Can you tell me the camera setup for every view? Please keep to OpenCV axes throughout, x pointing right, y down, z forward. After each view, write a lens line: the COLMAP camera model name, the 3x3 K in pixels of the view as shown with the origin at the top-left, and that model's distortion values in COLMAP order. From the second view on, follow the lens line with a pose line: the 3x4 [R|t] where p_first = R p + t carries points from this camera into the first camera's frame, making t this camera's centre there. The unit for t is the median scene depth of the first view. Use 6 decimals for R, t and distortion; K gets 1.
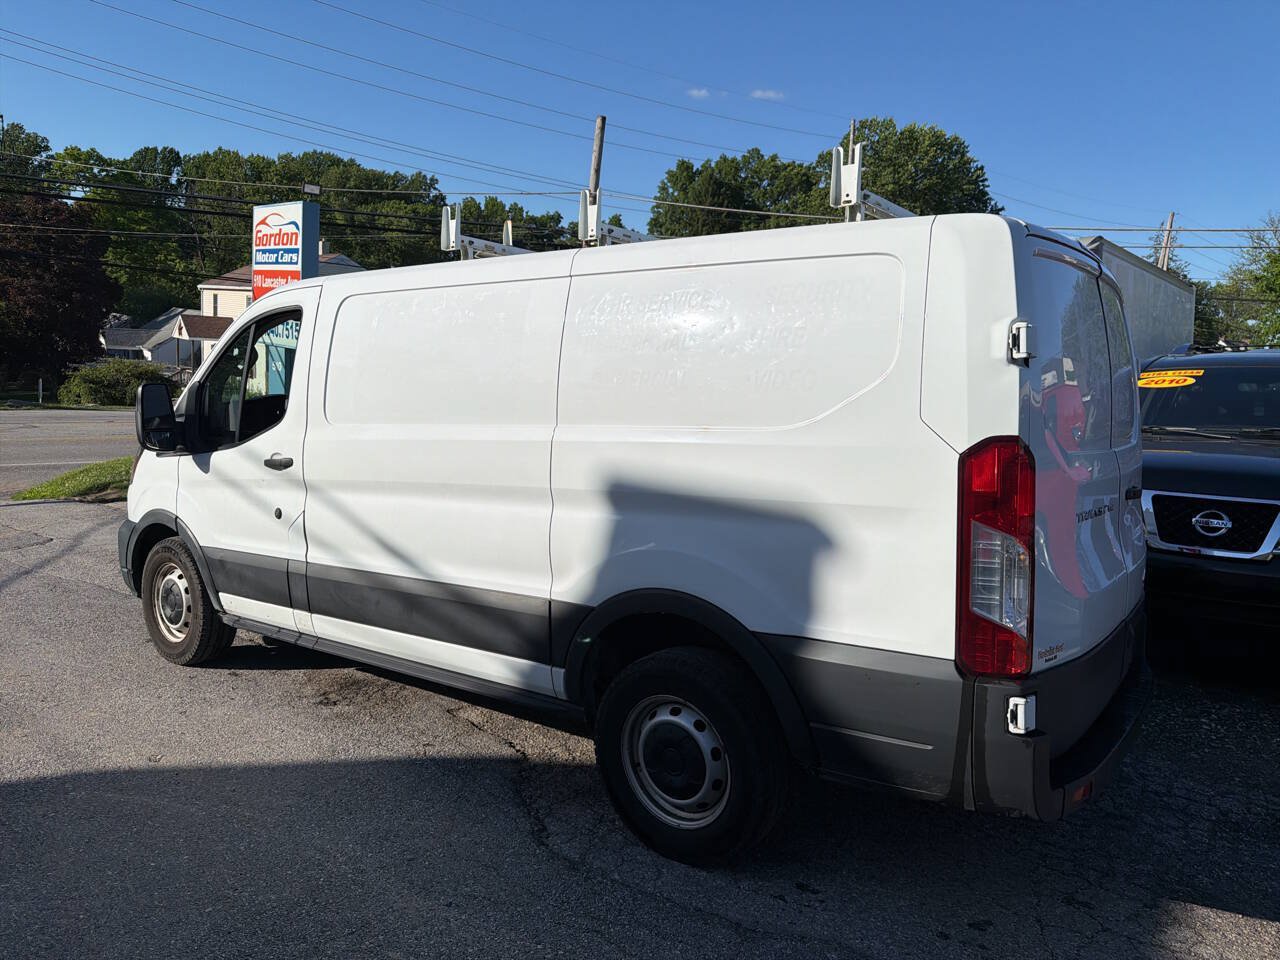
lens RADIAL K [[902.0, 0, 637.6], [0, 902.0, 490.6], [0, 0, 1]] dist [0.044905, -0.063423]
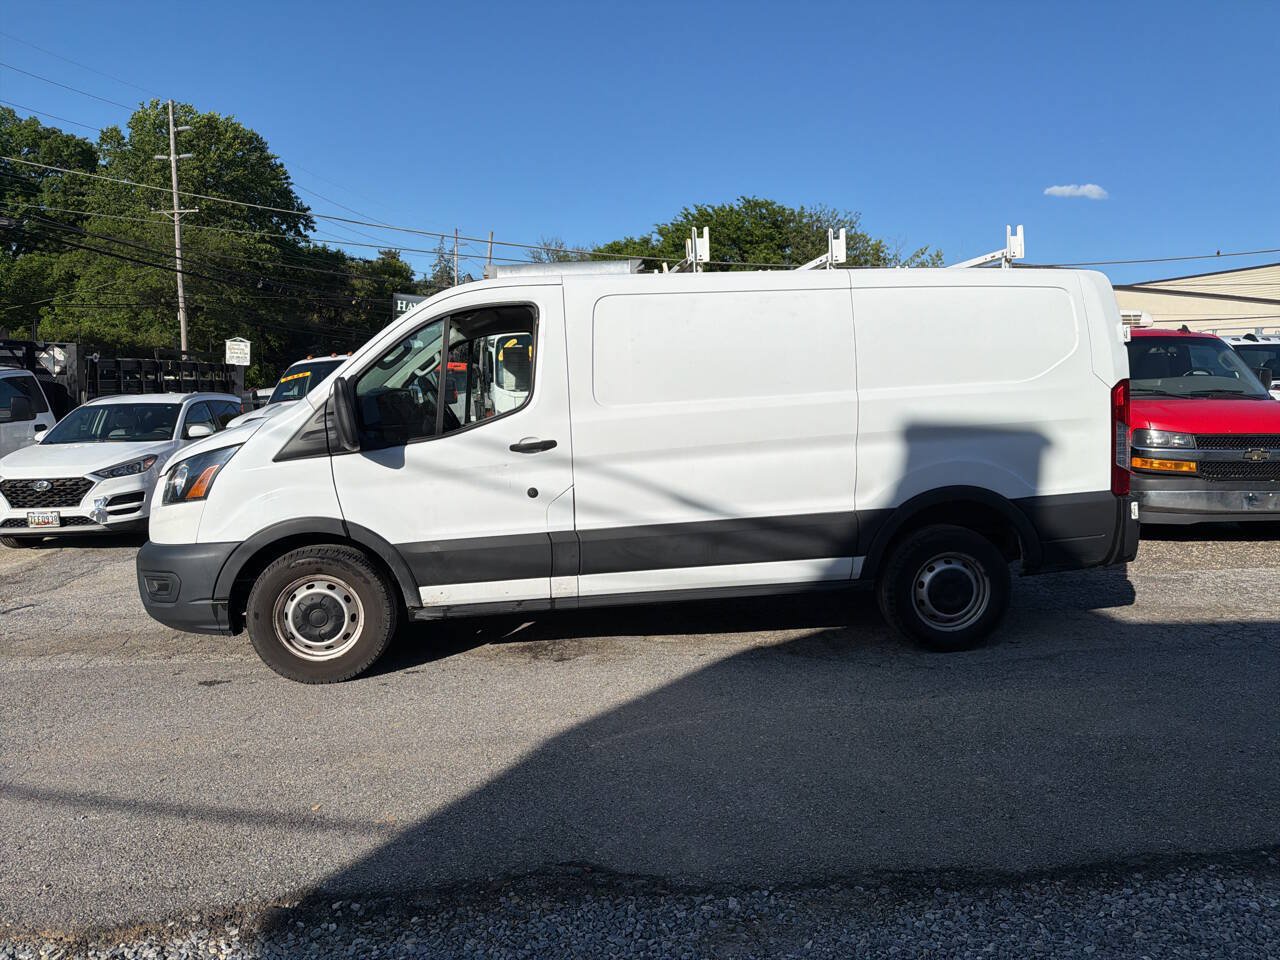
lens RADIAL K [[902.0, 0, 638.7], [0, 902.0, 481.8], [0, 0, 1]] dist [0.044905, -0.063423]
pose [[0.732101, -0.105598, 0.672961, -1.066158], [0.109336, 0.993319, 0.036922, -0.014235], [-0.672364, 0.046548, 0.738756, 0.121102]]
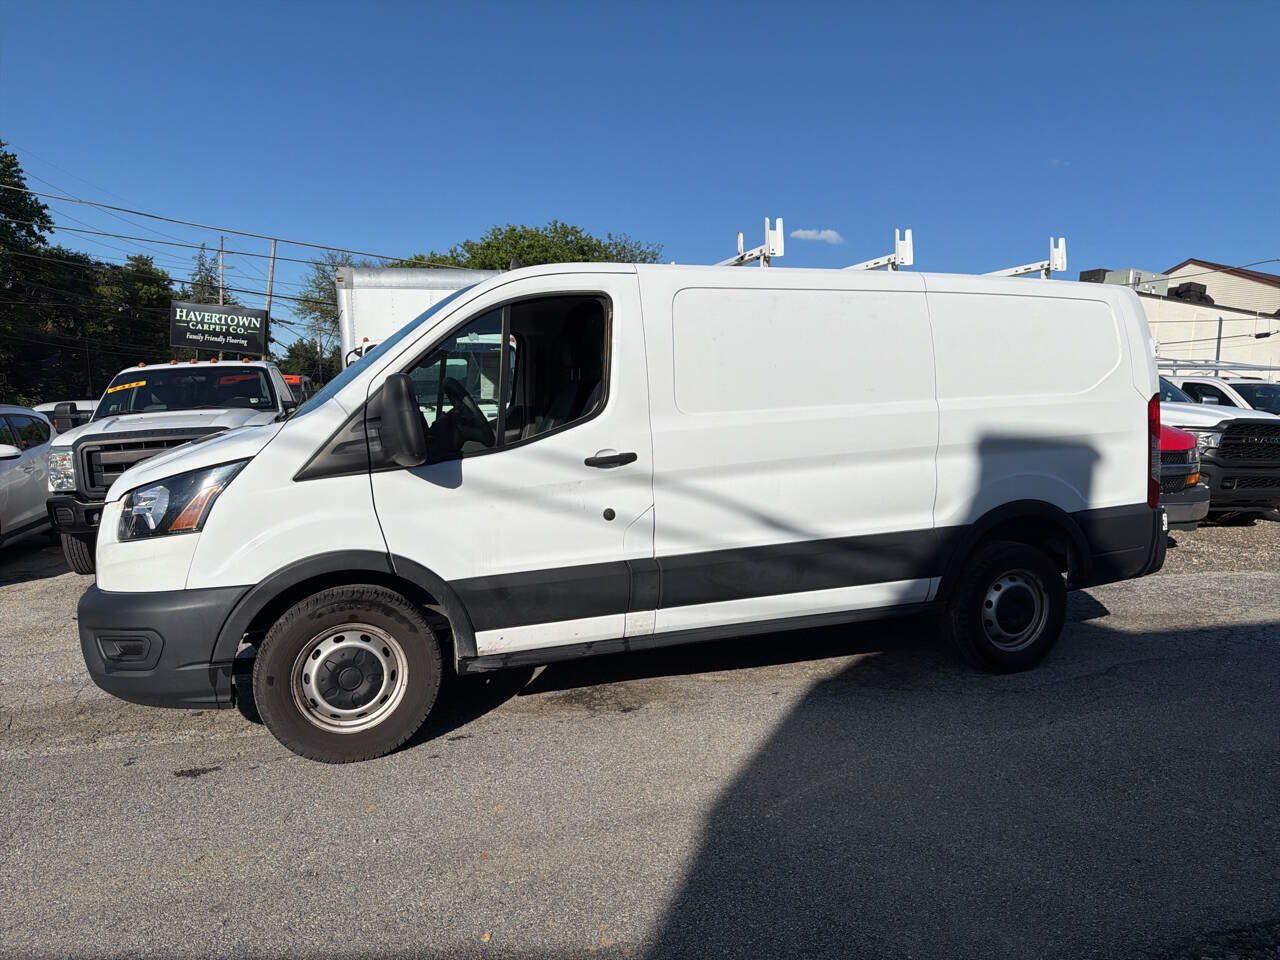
lens RADIAL K [[902.0, 0, 632.8], [0, 902.0, 479.6], [0, 0, 1]] dist [0.044905, -0.063423]
pose [[0.551767, -0.092495, 0.828854, -1.182430], [0.113662, 0.992898, 0.035136, -0.041241], [-0.826217, 0.074822, 0.558361, 0.482502]]
